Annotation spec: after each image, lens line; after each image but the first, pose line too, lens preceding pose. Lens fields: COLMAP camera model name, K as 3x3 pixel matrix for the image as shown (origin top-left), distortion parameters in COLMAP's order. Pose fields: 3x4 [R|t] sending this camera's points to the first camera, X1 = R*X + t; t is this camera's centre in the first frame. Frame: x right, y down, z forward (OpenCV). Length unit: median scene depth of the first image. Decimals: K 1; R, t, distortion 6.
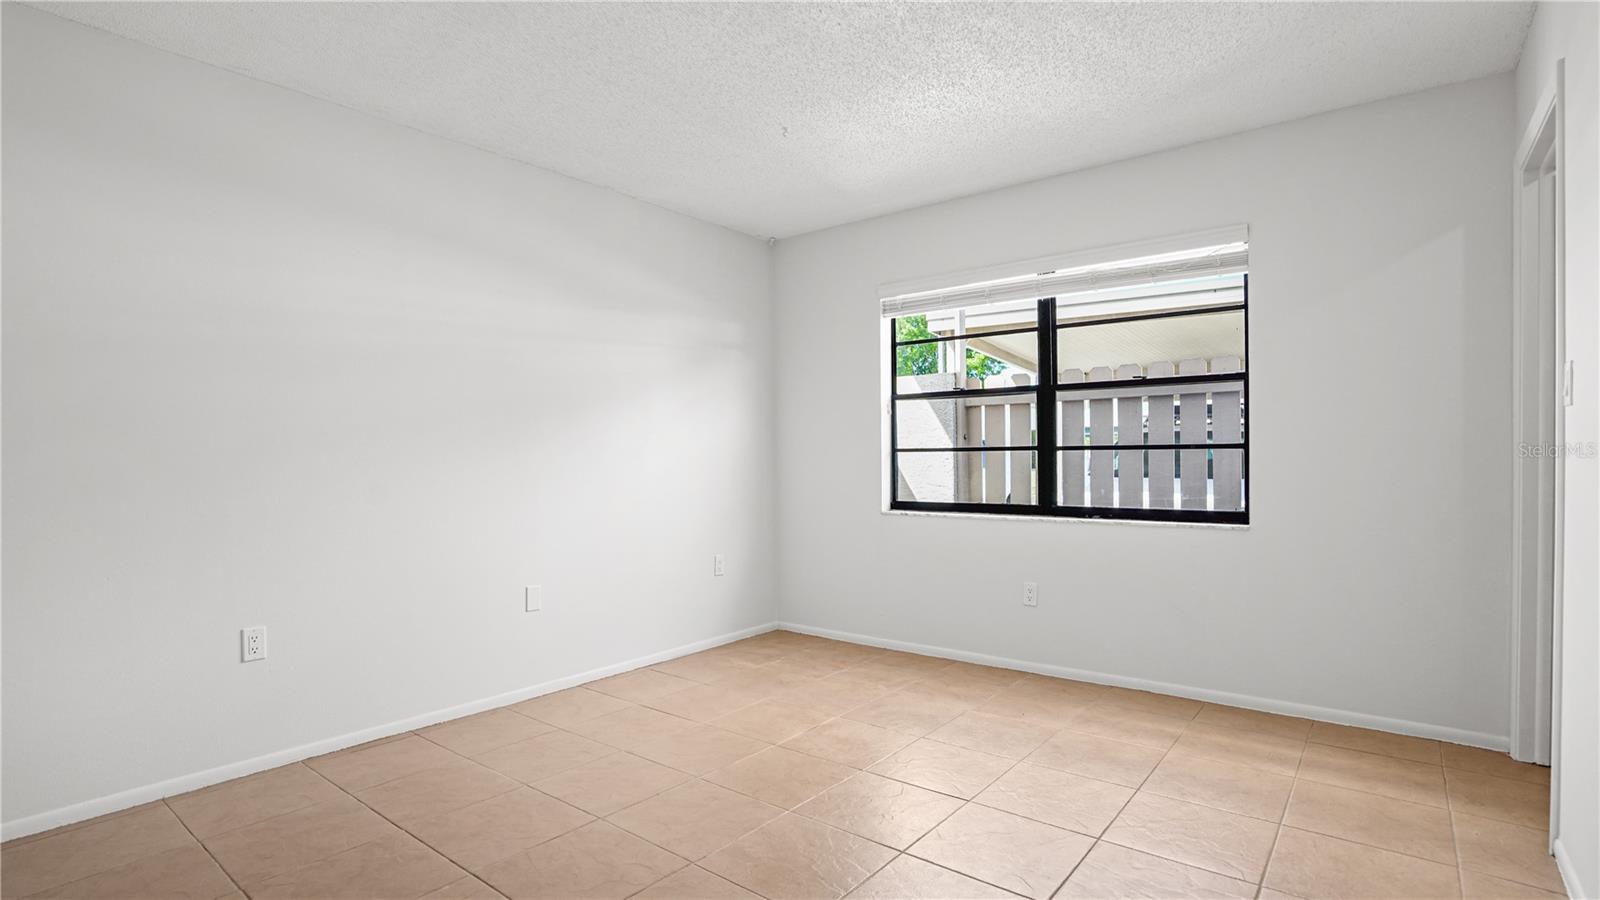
lens RADIAL K [[785.0, 0, 805.9], [0, 785.0, 423.2], [0, 0, 1]] dist [-0.061099, 0.024687]
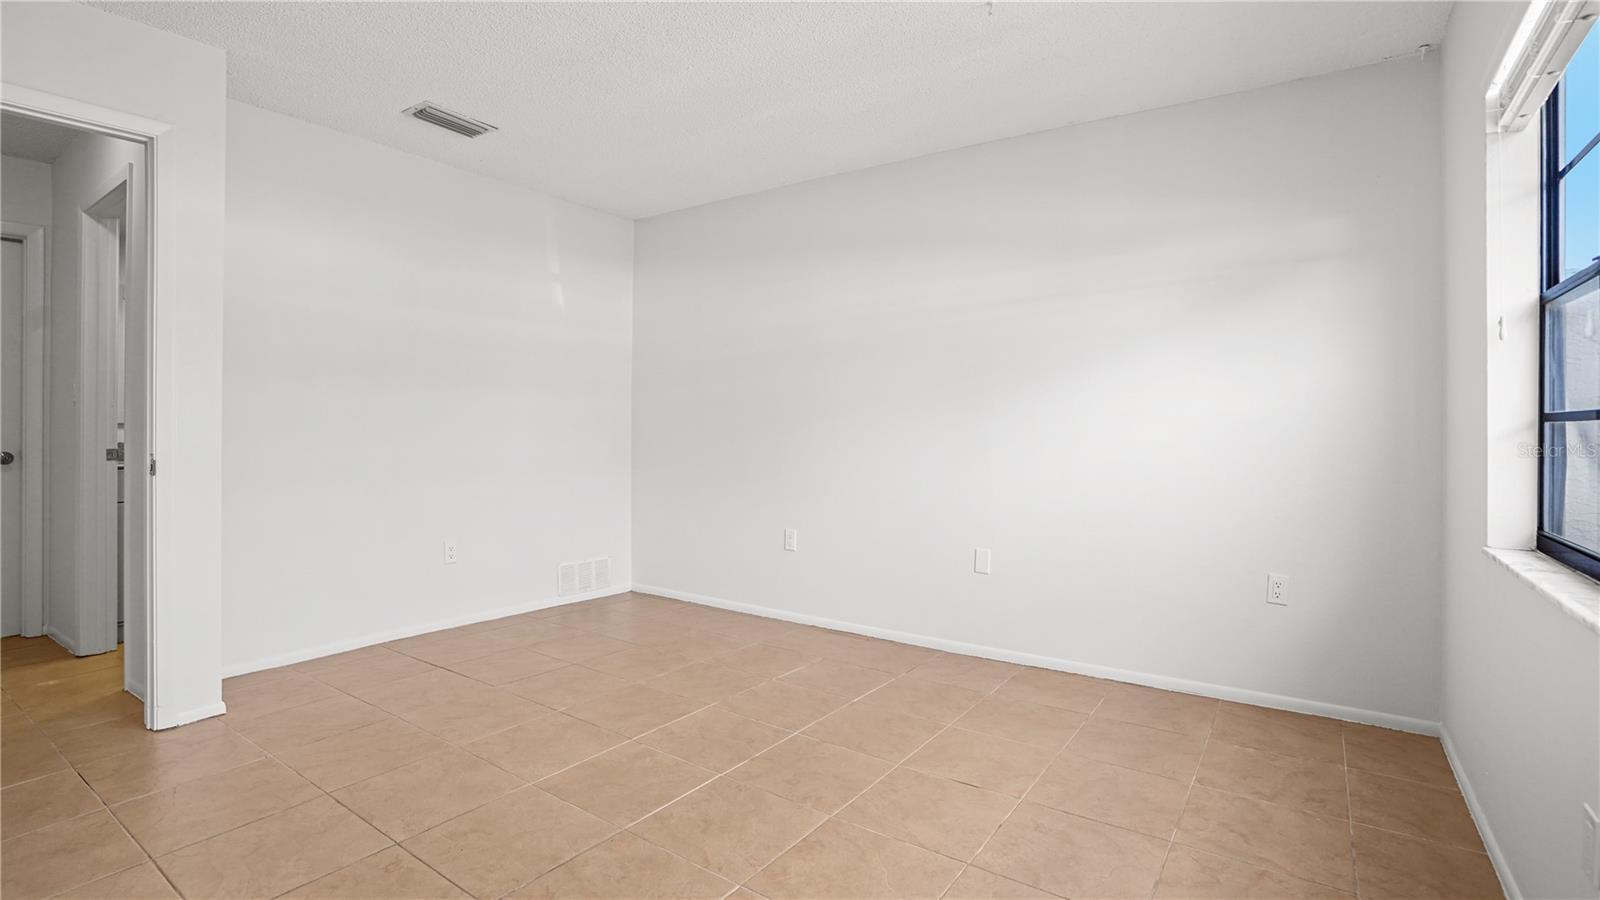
lens RADIAL K [[754.9, 0, 794.0], [0, 754.9, 455.9], [0, 0, 1]] dist [-0.044128, 0.000875]
pose [[0.065973, 0.053089, -0.996408, 0.563213], [0.027557, 0.998106, 0.055004, 0.021843], [0.997441, -0.031087, 0.064385, 0.633917]]
